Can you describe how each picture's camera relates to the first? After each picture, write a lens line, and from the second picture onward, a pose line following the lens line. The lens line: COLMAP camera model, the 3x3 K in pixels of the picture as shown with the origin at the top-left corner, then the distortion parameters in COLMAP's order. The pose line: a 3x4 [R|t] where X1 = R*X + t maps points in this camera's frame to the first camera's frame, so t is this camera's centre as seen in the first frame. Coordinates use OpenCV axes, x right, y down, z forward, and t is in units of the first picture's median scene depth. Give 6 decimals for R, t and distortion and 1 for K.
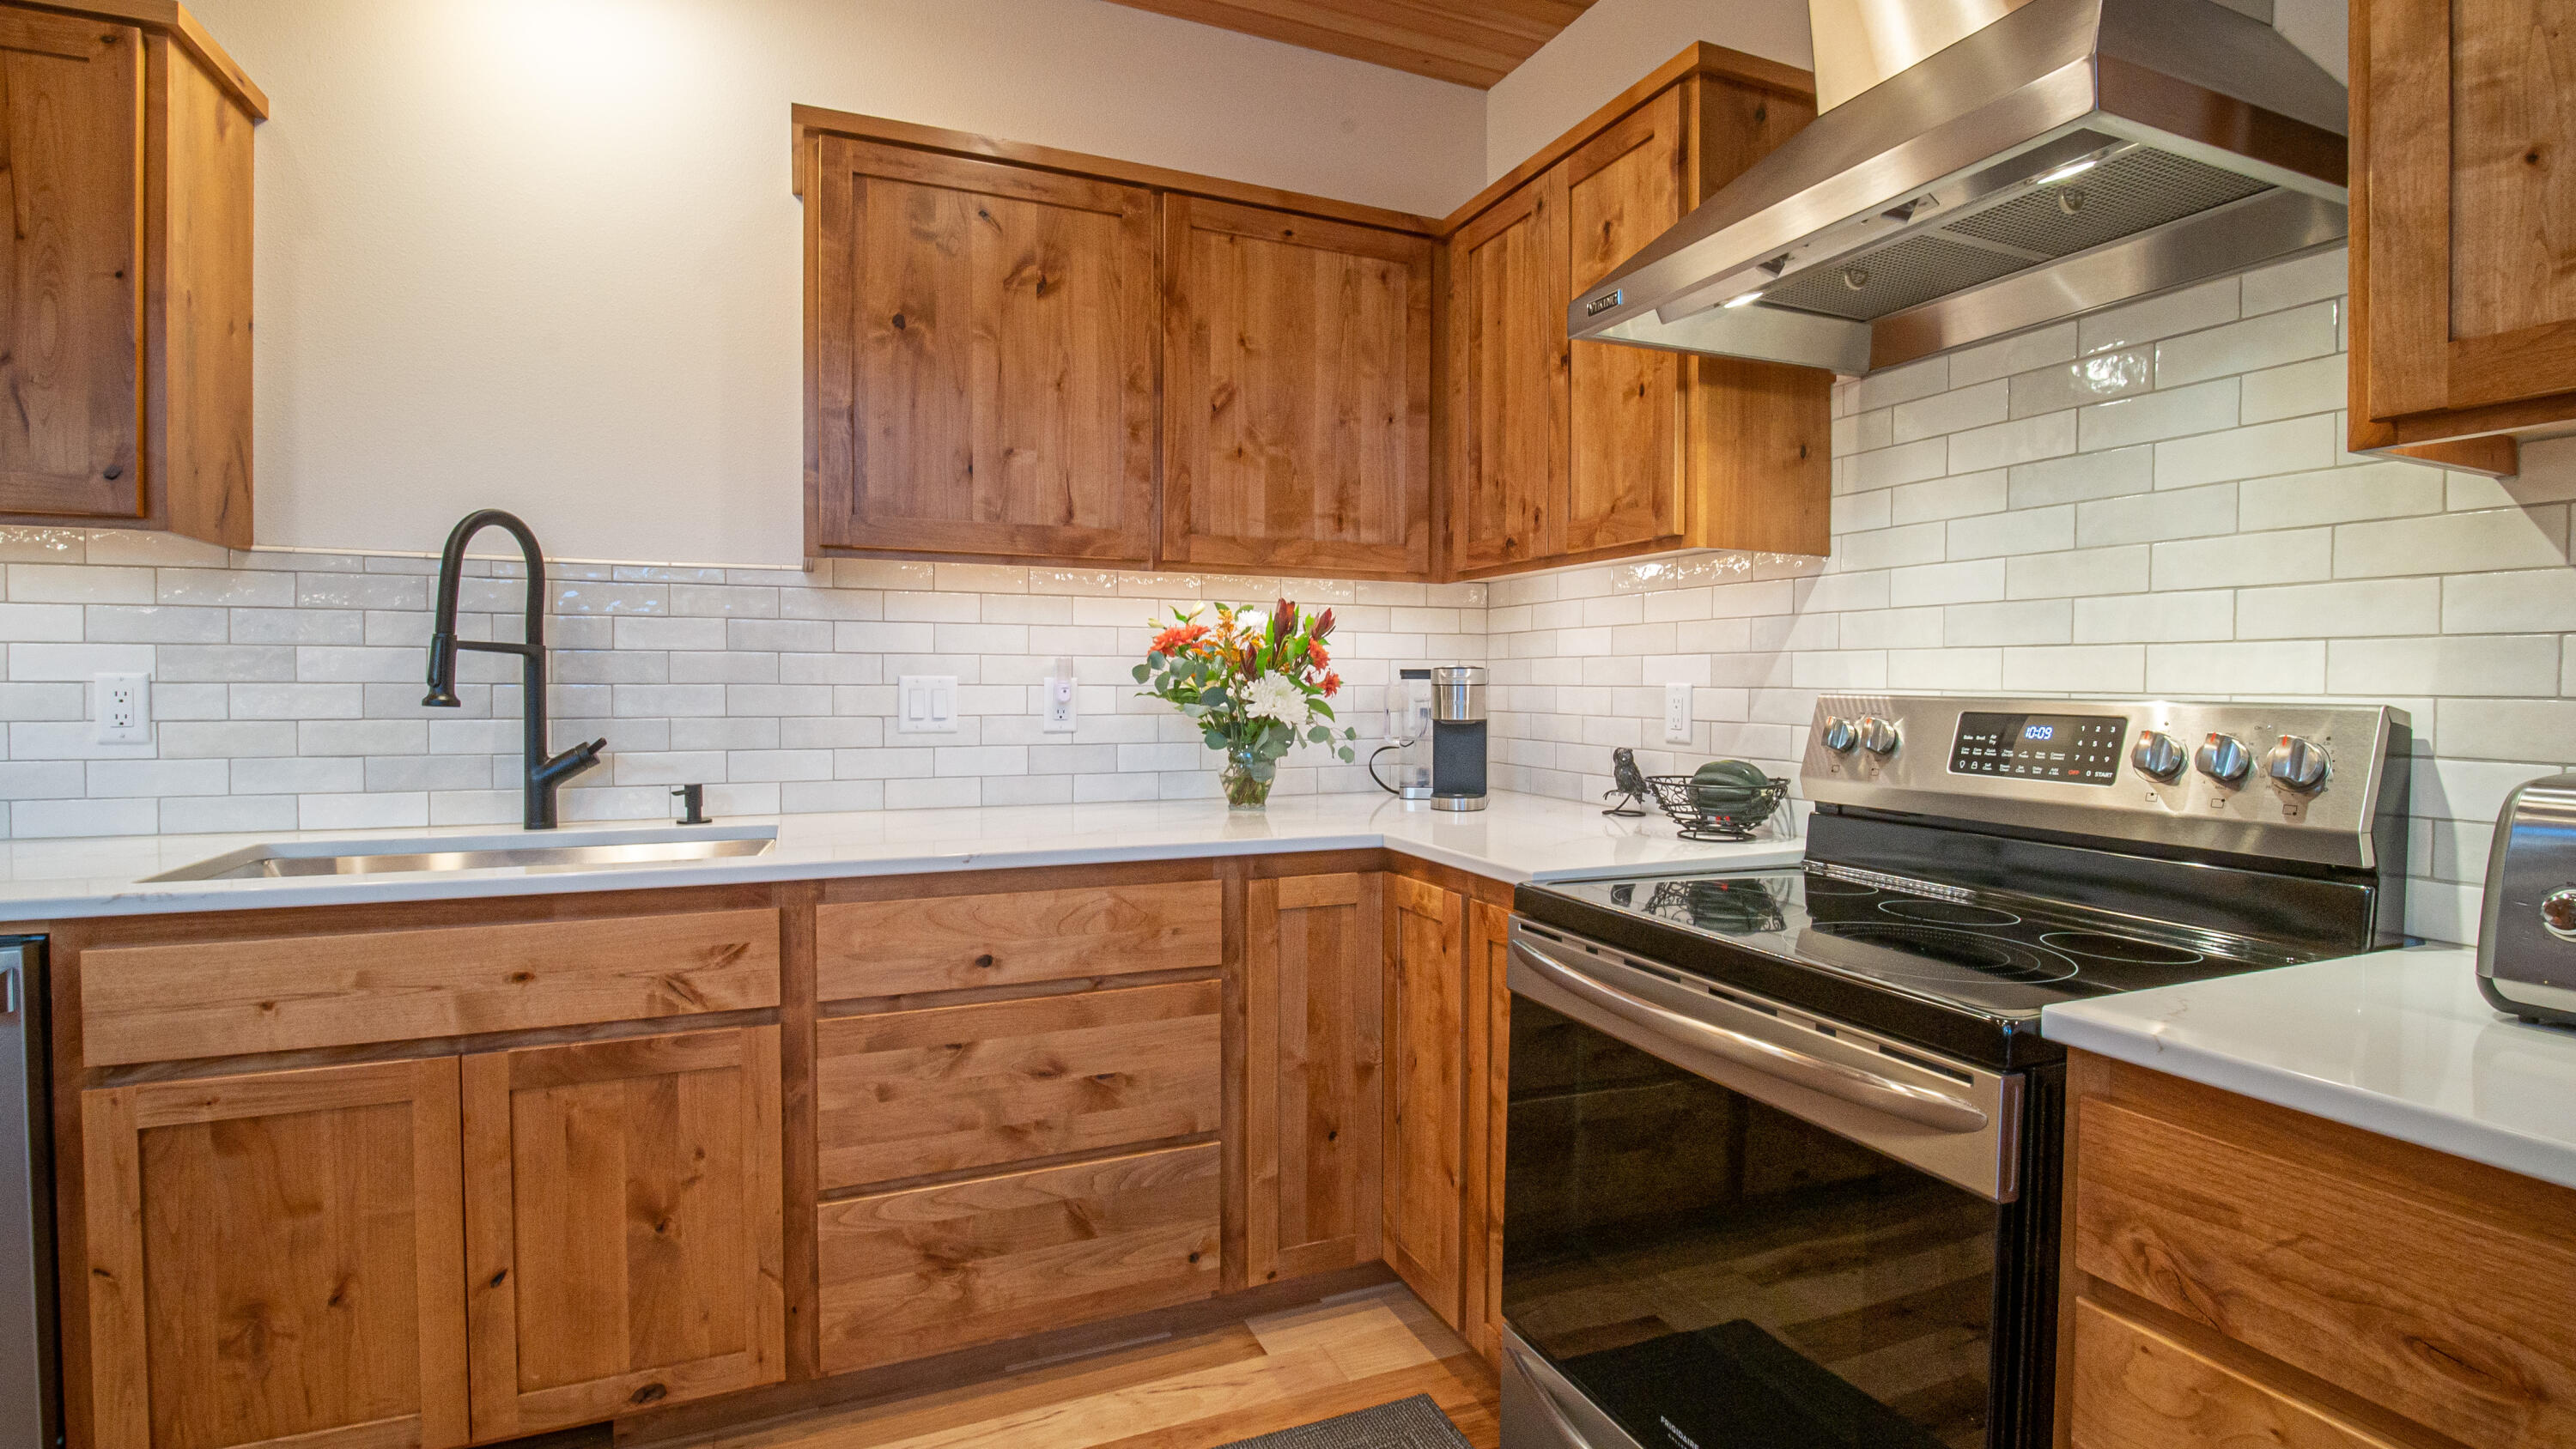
lens RADIAL K [[1178.0, 0, 1285.1], [0, 1178.0, 707.8], [0, 0, 1]] dist [-0.020464, -0.000911]
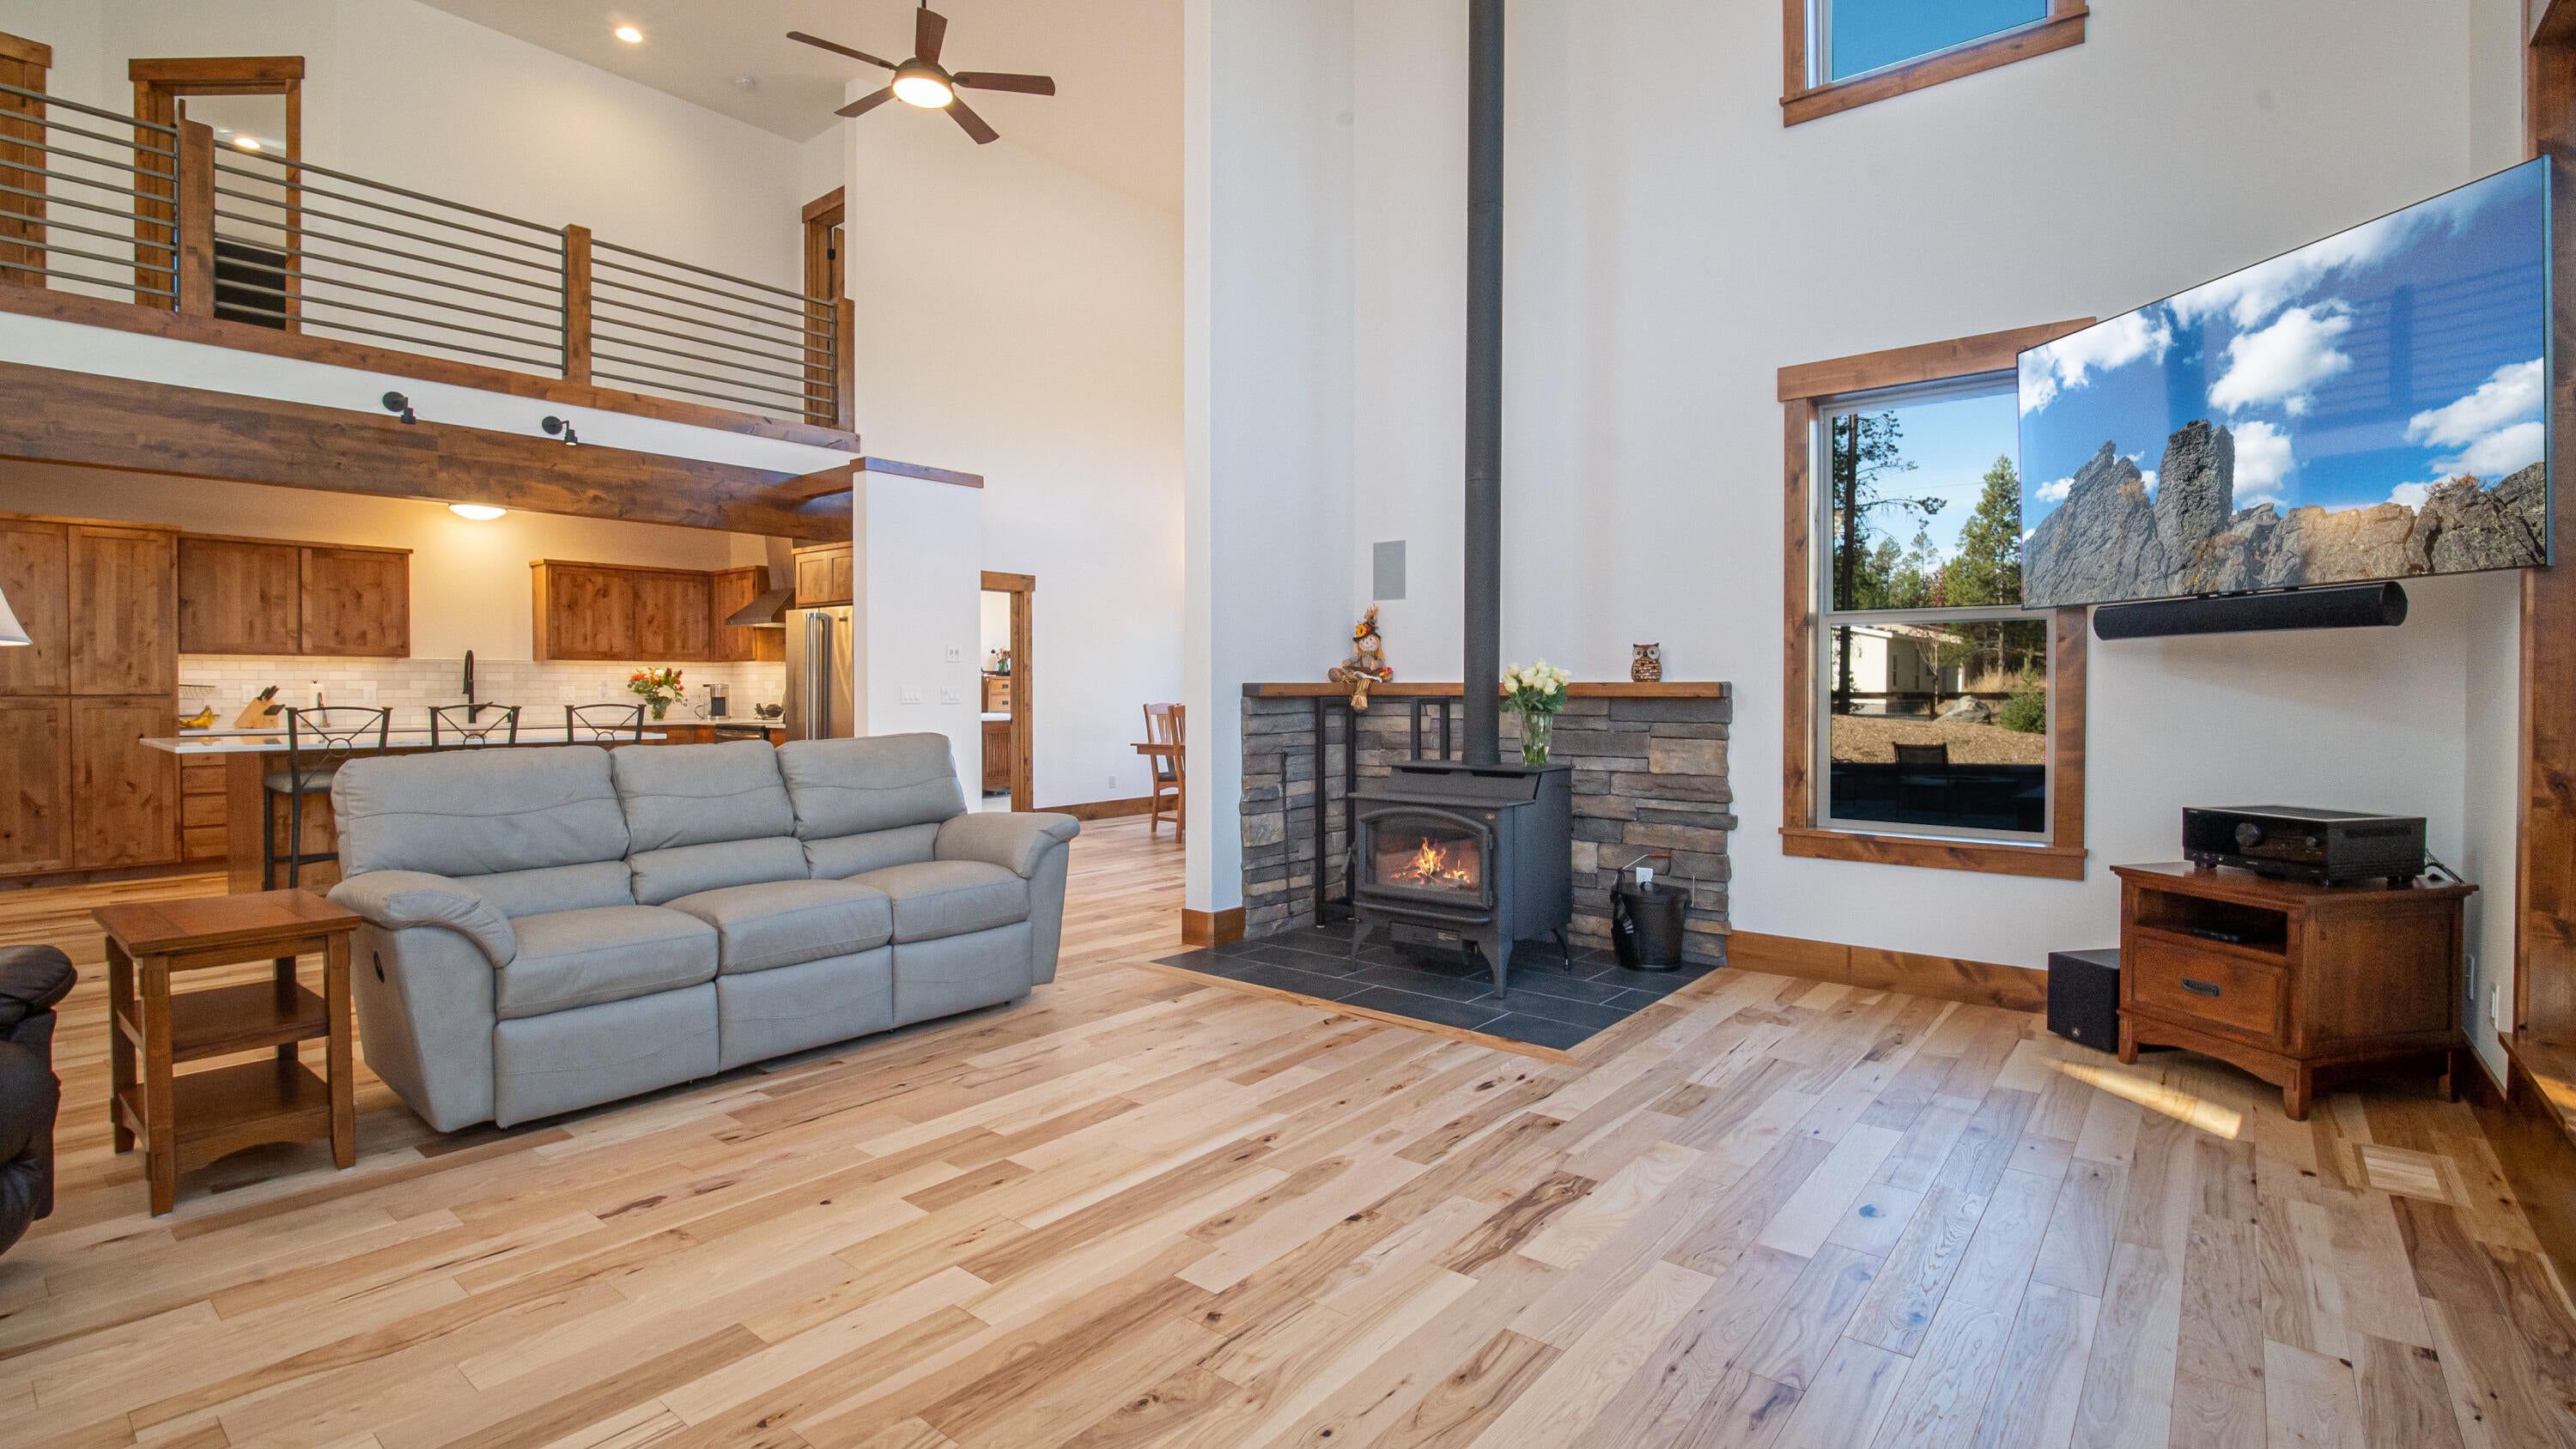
lens RADIAL K [[1178.0, 0, 1285.1], [0, 1178.0, 707.8], [0, 0, 1]] dist [-0.020464, -0.000911]
pose [[0.885800, -0.011559, 0.463924, 0.007833], [0.013804, 0.999904, -0.001443, 0.082543], [-0.463863, 0.007682, 0.885874, -3.591261]]
